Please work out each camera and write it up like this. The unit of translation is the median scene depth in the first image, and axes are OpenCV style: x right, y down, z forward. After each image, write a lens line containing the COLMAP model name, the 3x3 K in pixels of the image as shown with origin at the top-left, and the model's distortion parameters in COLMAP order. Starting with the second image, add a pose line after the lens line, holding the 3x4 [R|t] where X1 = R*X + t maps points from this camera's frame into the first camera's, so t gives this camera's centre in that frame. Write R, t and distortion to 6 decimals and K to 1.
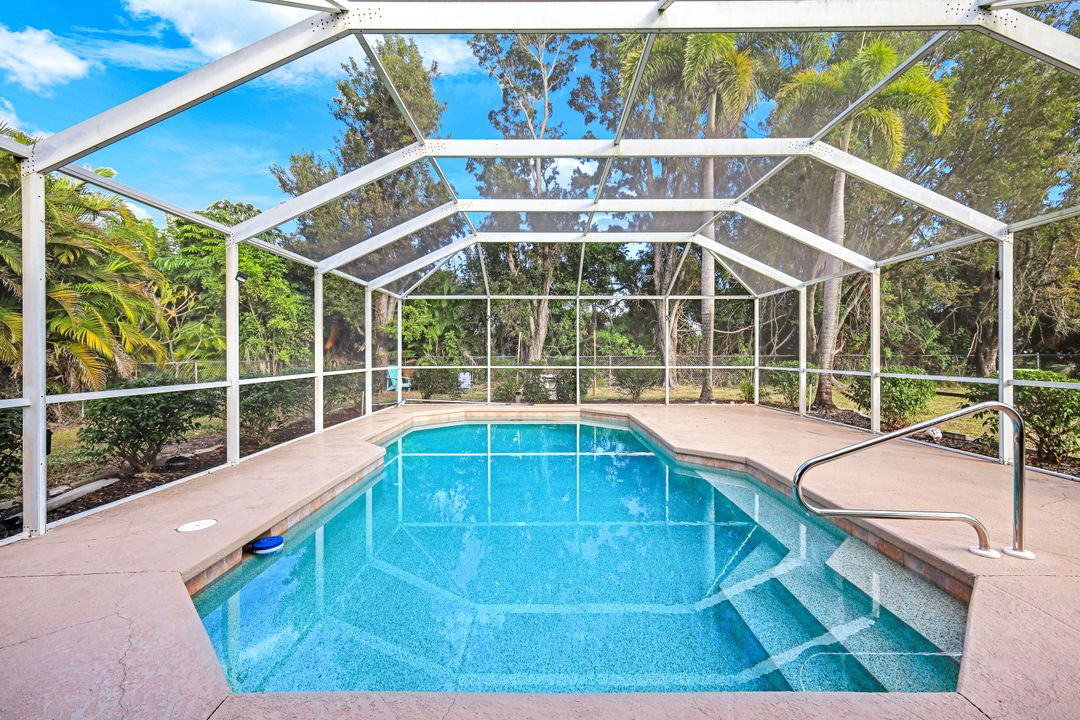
lens RADIAL K [[476.3, 0, 541.1], [0, 476.3, 357.9], [0, 0, 1]] dist [0.003435, 0.000585]
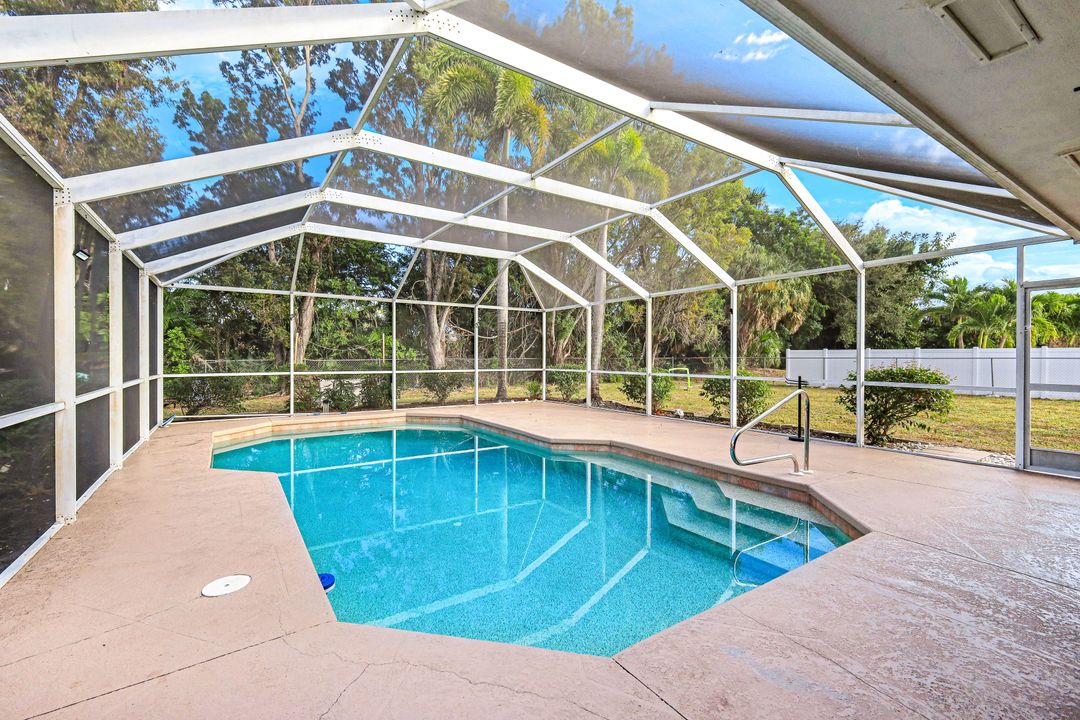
lens RADIAL K [[473.1, 0, 548.6], [0, 473.1, 357.8], [0, 0, 1]] dist [0.003302, 0.000599]
pose [[0.823206, 0.000509, 0.567743, -0.211816], [0.001709, 0.999993, -0.003376, -0.005158], [-0.567741, 0.003749, 0.823199, 0.018096]]
